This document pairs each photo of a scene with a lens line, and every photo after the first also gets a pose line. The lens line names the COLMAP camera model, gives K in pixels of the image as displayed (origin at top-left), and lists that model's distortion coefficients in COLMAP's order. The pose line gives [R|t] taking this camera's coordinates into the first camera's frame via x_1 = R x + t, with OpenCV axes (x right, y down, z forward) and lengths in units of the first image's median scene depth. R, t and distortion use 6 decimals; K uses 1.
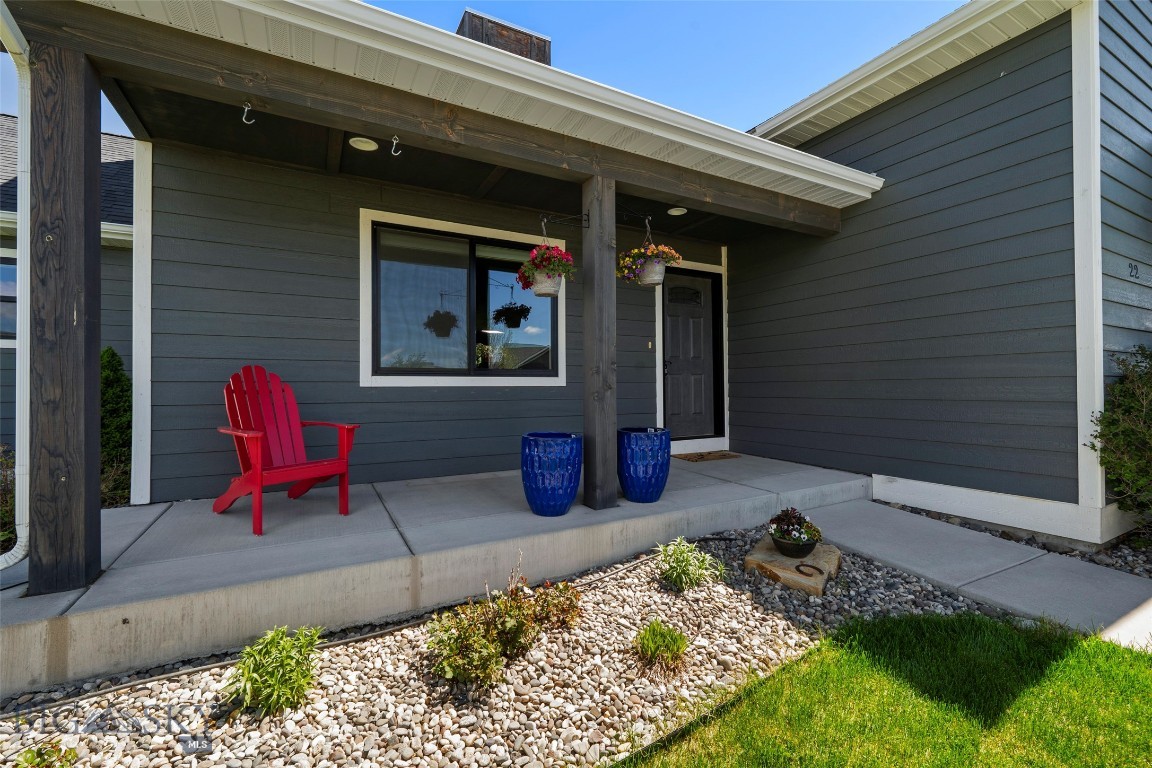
lens RADIAL K [[486.5, 0, 576.9], [0, 486.5, 358.6], [0, 0, 1]] dist [0.018261, 0.000018]
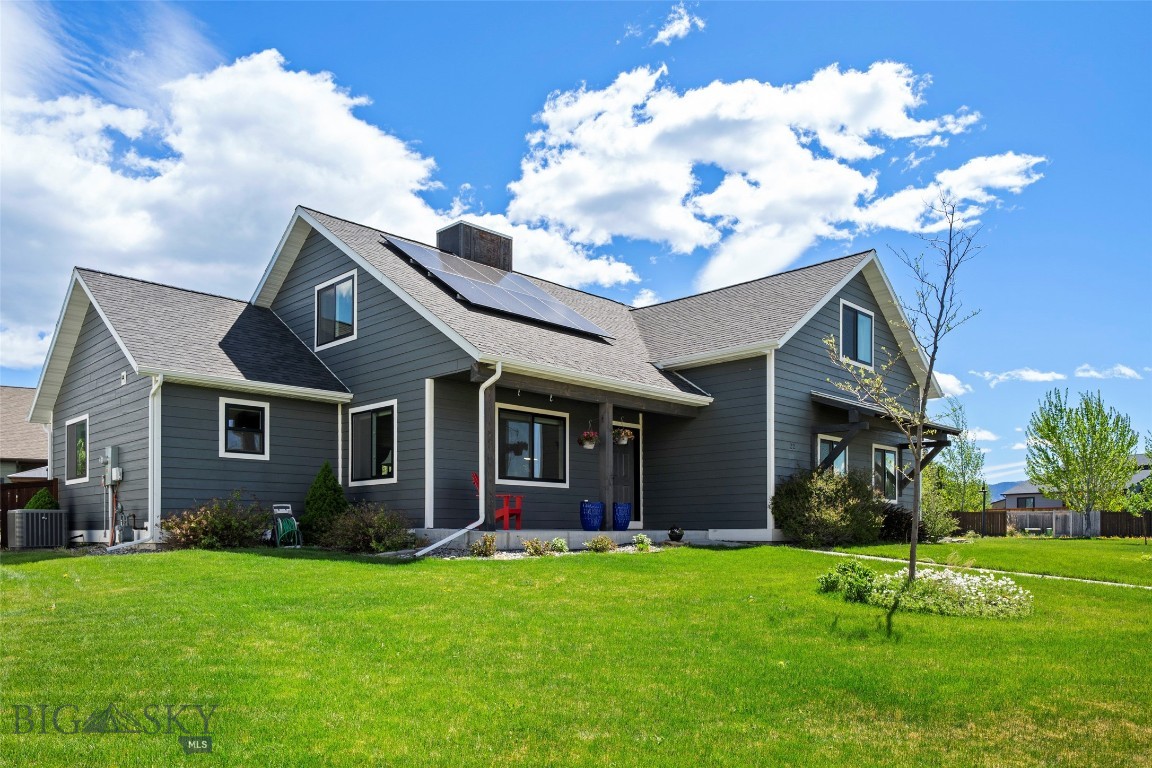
lens RADIAL K [[783.2, 0, 576.0], [0, 783.2, 384.0], [0, 0, 1]] dist [0.007761, 0.005043]
pose [[0.957596, 0.058976, 0.282015, -1.083461], [-0.022111, 0.990982, -0.132159, 0.068002], [-0.287266, 0.120319, 0.950264, -2.442490]]
